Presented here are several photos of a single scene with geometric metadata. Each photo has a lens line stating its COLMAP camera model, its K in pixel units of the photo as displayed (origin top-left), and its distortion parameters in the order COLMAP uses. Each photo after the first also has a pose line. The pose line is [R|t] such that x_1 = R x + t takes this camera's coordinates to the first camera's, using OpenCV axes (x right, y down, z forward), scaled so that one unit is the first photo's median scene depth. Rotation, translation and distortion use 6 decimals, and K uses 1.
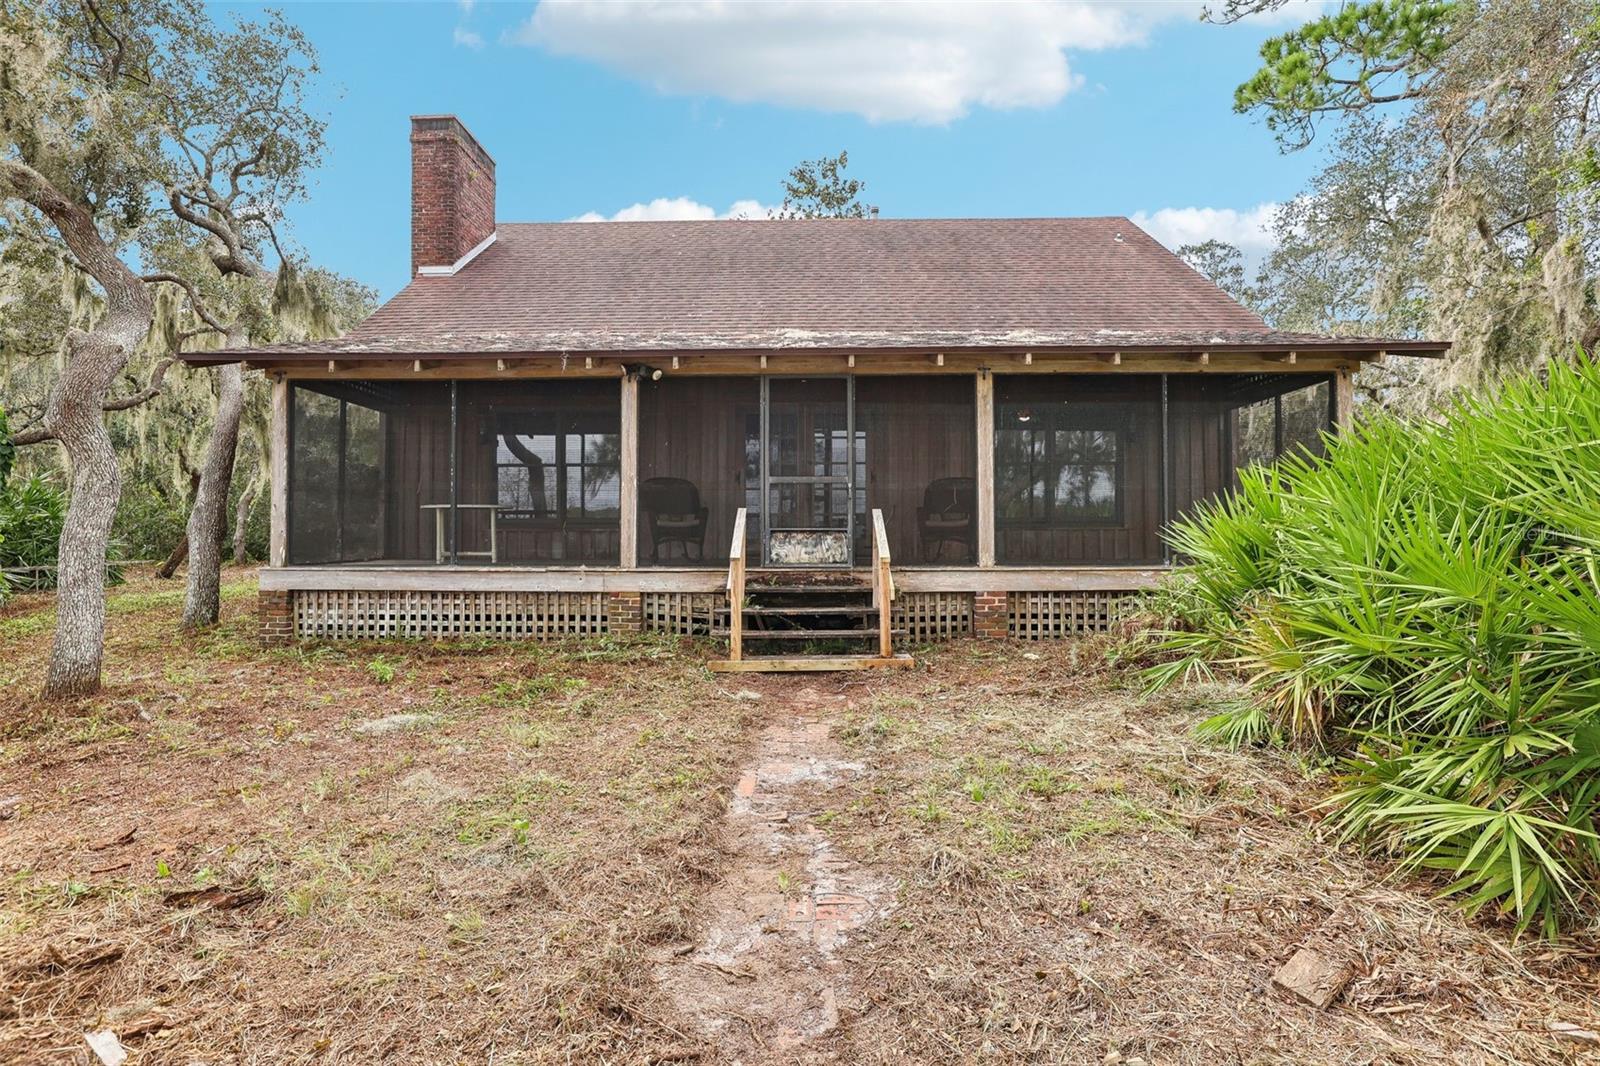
lens RADIAL K [[773.6, 0, 800.0], [0, 773.6, 533.0], [0, 0, 1]] dist [0.028943, 0.000031]
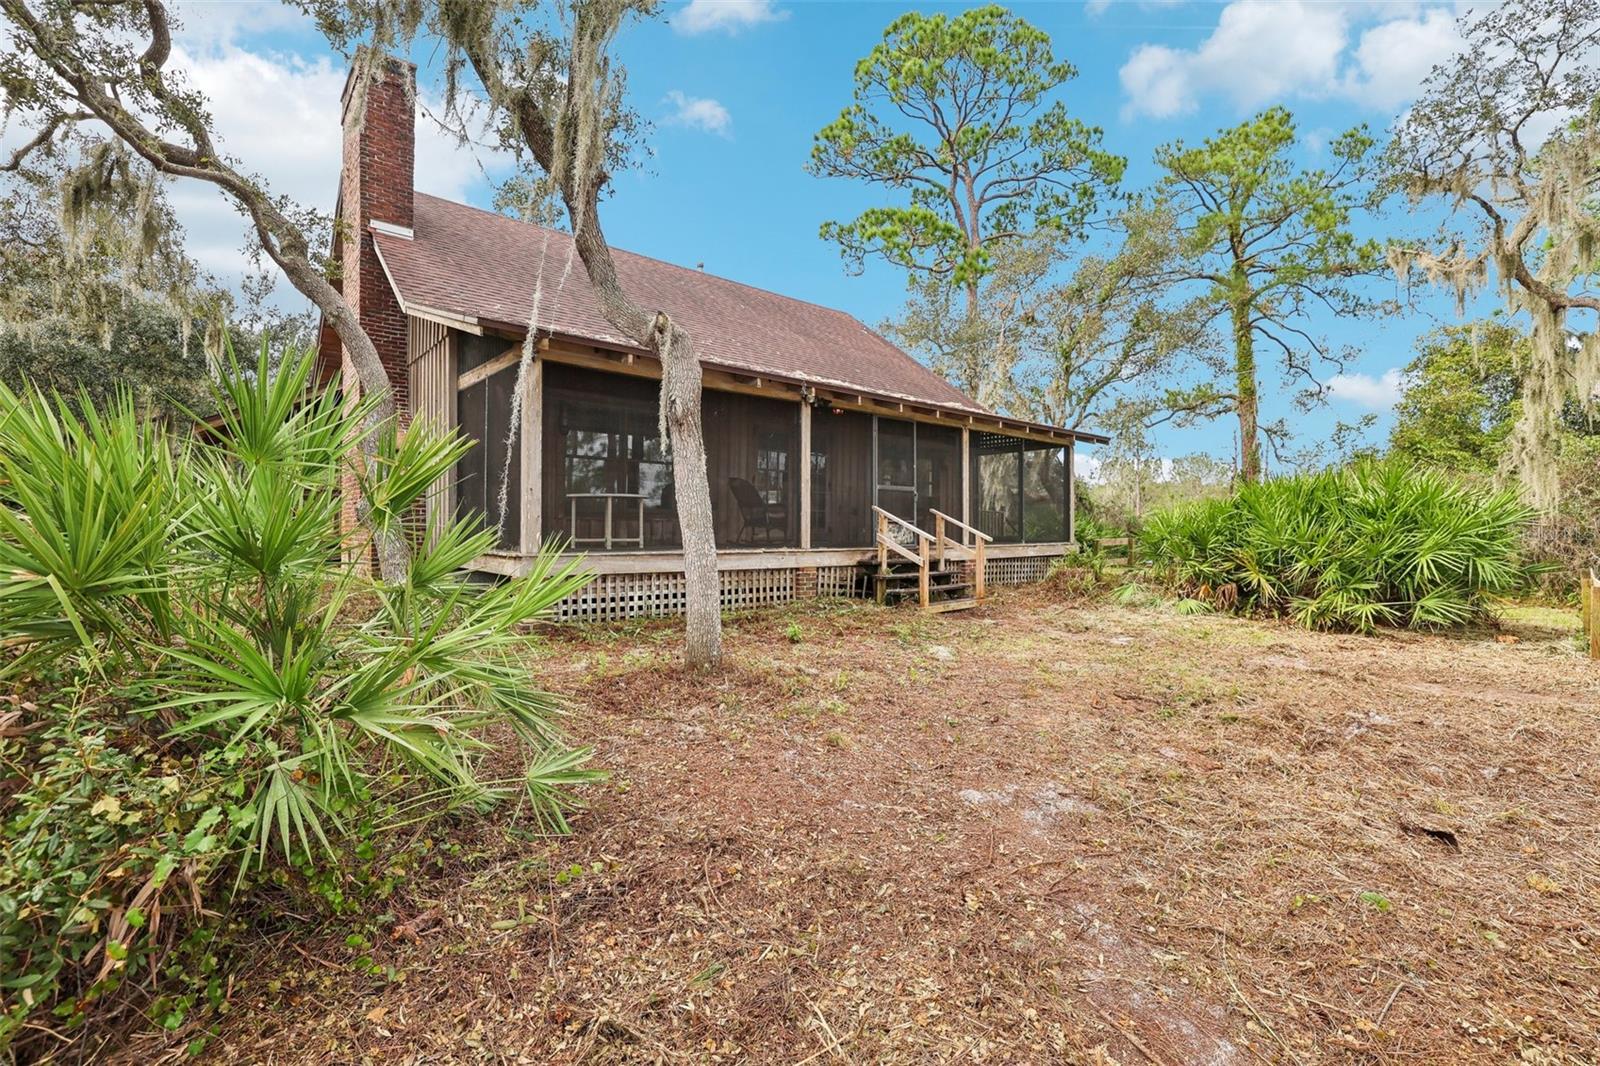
lens RADIAL K [[706.8, 0, 769.7], [0, 706.8, 528.0], [0, 0, 1]] dist [-0.003878, -0.000157]
pose [[0.739830, 0.003507, 0.672784, -1.050378], [-0.004984, 0.999988, 0.000267, 0.010065], [-0.672775, -0.003551, 0.739839, 0.156711]]
